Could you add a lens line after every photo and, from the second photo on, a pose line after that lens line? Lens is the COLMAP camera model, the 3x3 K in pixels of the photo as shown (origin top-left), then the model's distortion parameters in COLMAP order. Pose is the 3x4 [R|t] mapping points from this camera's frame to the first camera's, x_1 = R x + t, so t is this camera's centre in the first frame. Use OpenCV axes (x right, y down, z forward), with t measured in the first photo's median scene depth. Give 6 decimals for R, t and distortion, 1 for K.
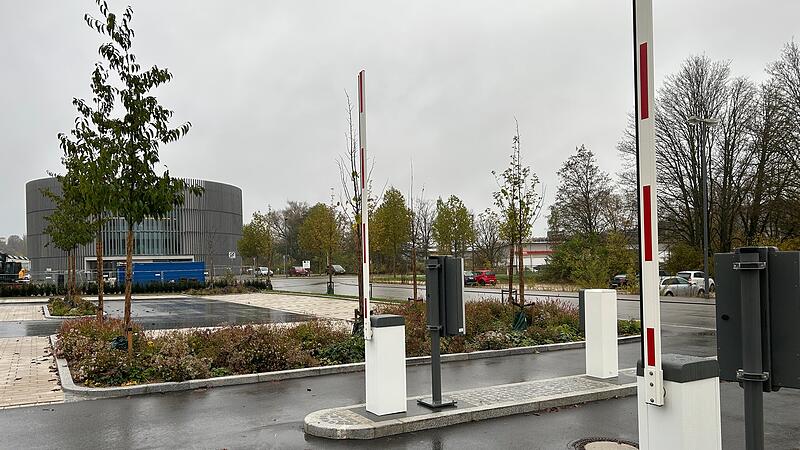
lens RADIAL K [[679.4, 0, 400.0], [0, 679.4, 225.0], [0, 0, 1]] dist [0.094965, 0.000742]
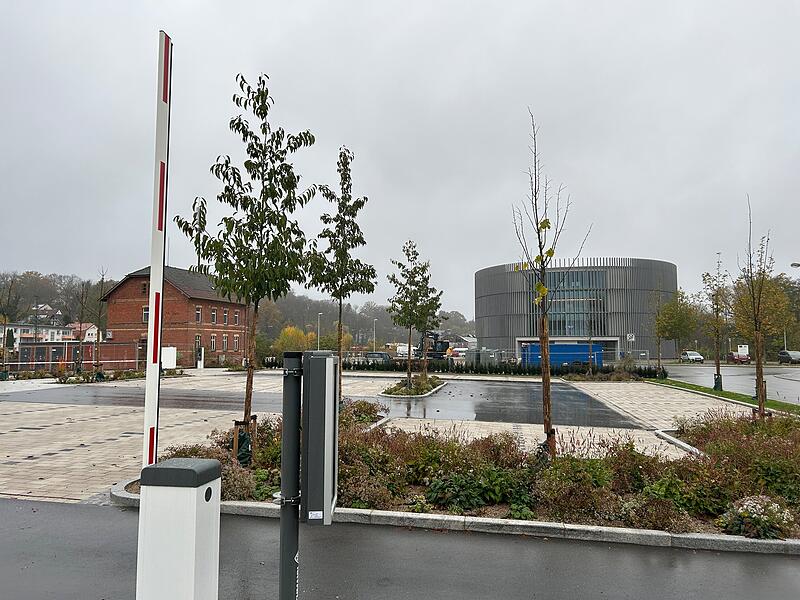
lens RADIAL K [[613.4, 0, 400.0], [0, 613.4, 300.0], [0, 0, 1]] dist [0.001816, -0.002802]
pose [[0.691026, -0.035139, -0.721975, 0.121317], [0.026216, 0.999379, -0.023548, 0.005422], [0.722354, -0.002655, 0.691518, 0.209887]]
